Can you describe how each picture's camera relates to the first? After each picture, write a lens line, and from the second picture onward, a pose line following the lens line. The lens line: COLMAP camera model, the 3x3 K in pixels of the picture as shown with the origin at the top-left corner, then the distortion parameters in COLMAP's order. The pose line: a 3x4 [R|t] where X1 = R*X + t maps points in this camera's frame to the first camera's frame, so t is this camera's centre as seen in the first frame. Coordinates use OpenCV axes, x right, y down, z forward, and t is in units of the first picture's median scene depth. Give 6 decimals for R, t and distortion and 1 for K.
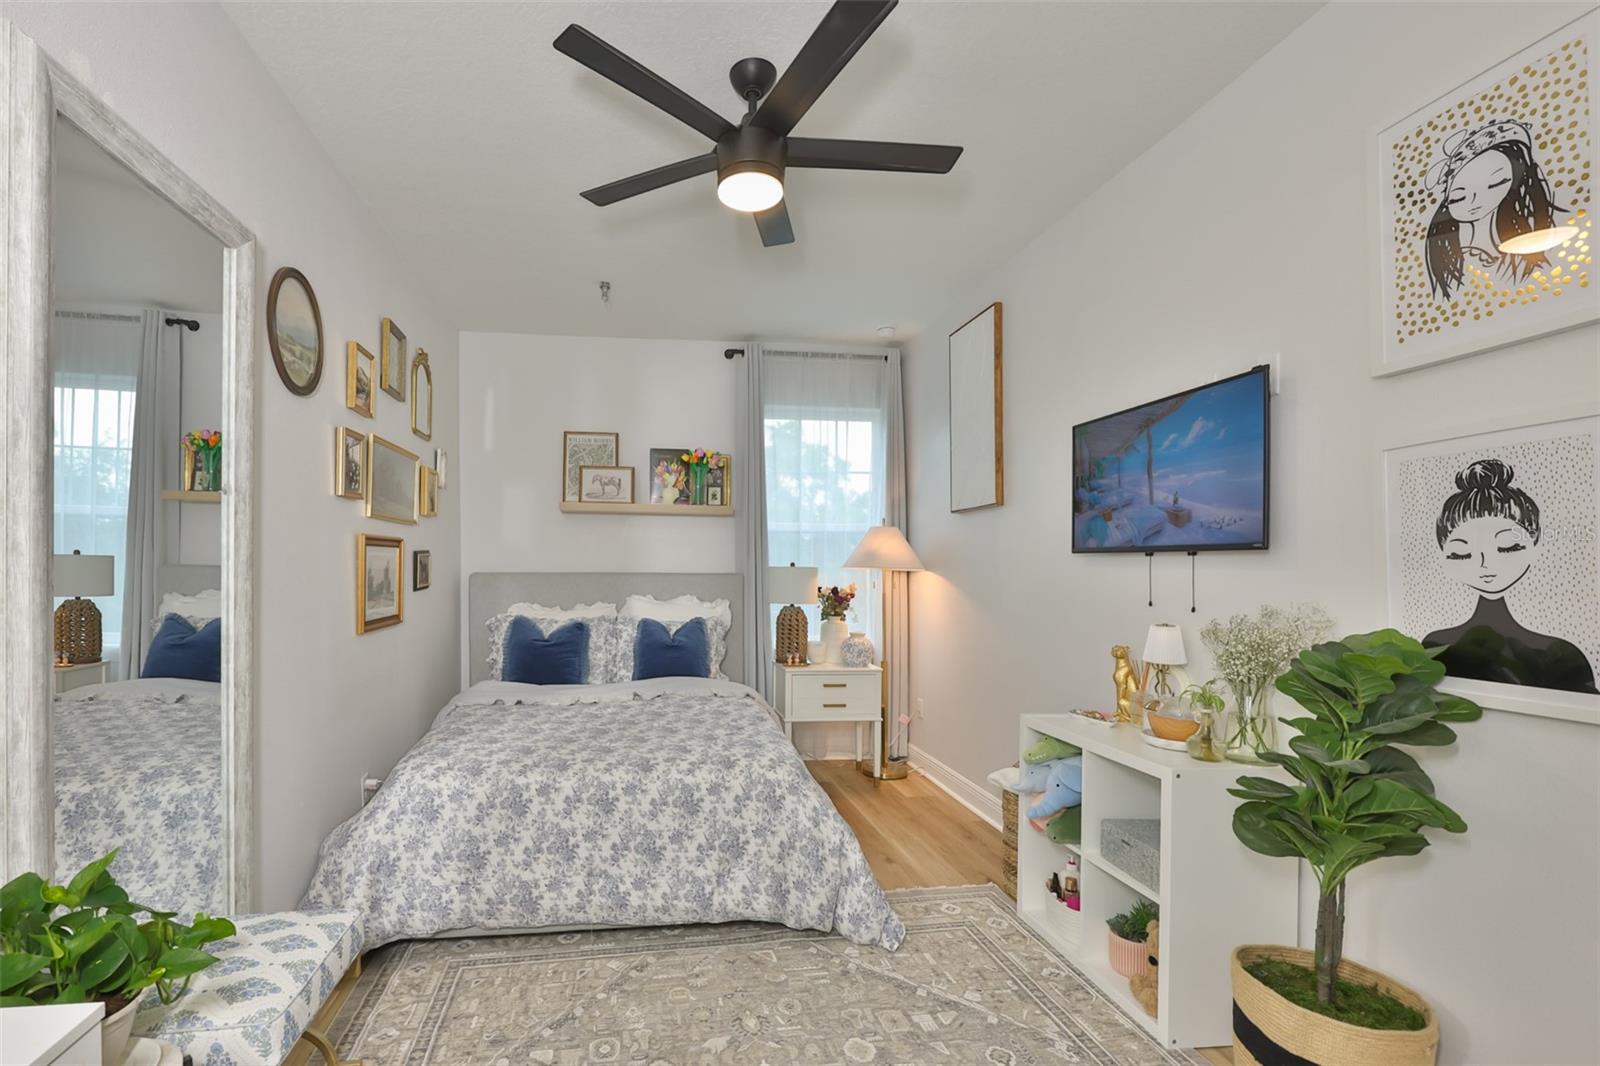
lens RADIAL K [[683.1, 0, 792.9], [0, 683.1, 546.3], [0, 0, 1]] dist [-0.002201, 0.000381]
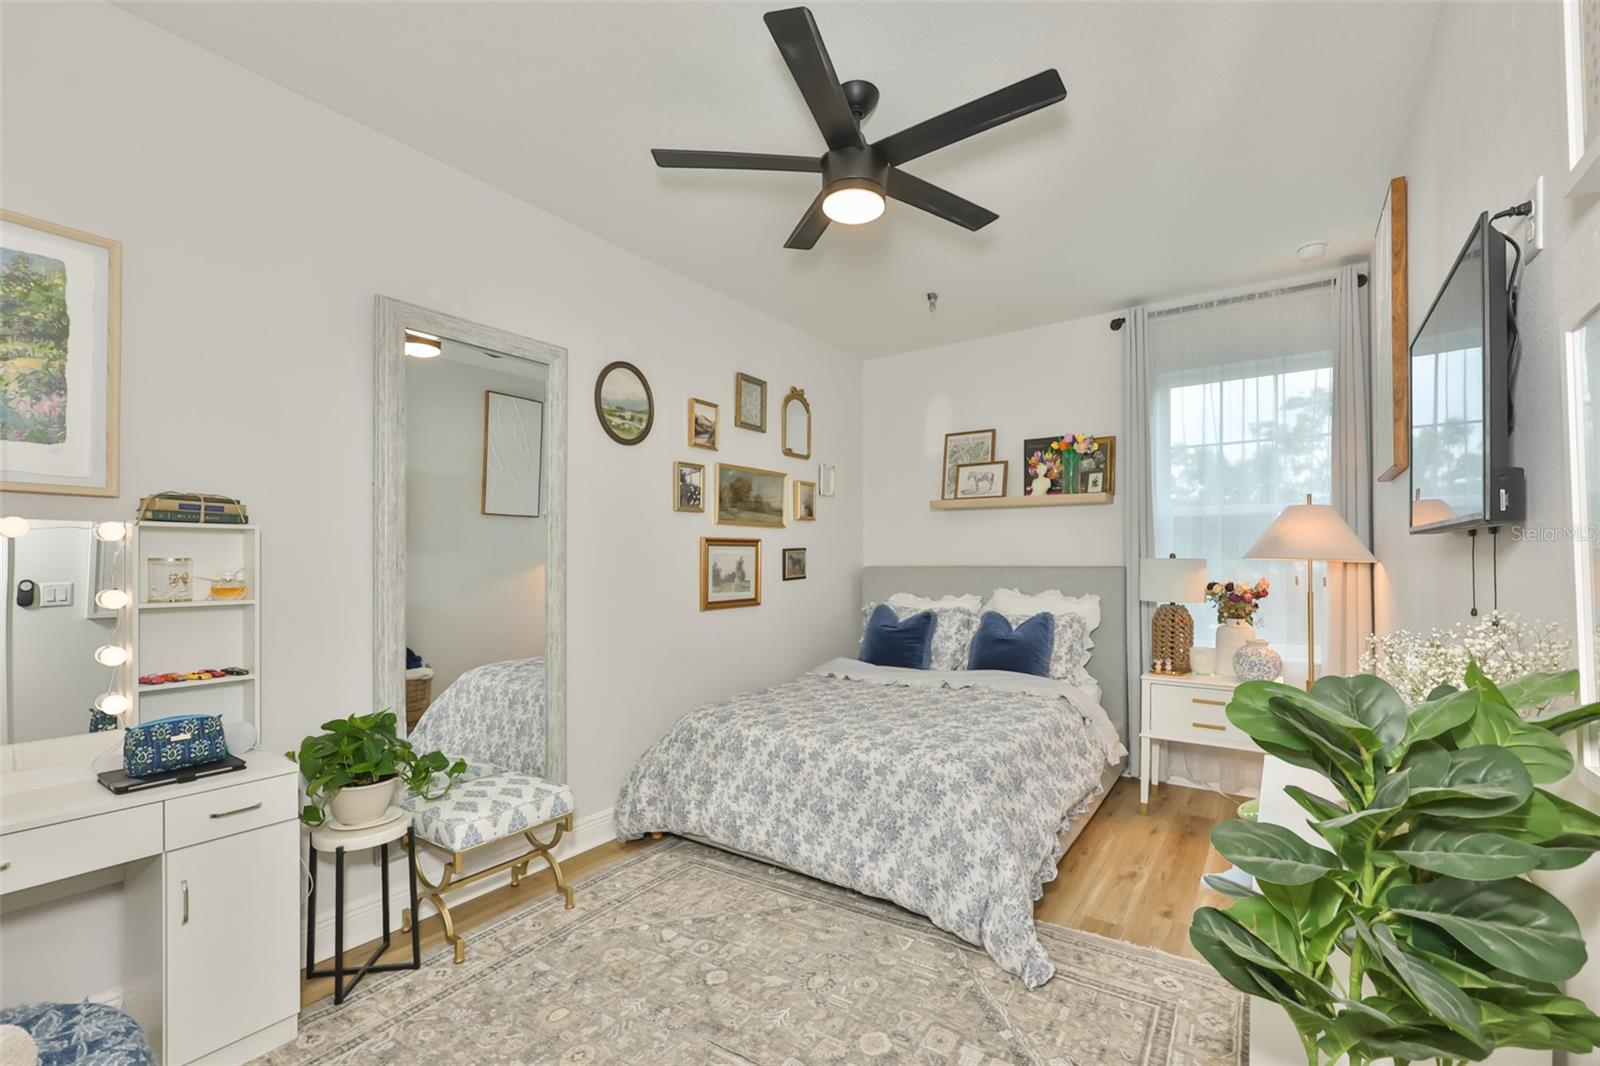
lens RADIAL K [[677.8, 0, 805.5], [0, 677.8, 533.4], [0, 0, 1]] dist [-0.001491, -0.000010]
pose [[0.755806, -0.032832, -0.653972, 0.348516], [0.026251, 0.999459, -0.019838, 0.005375], [0.654270, -0.002174, 0.756258, 0.094351]]
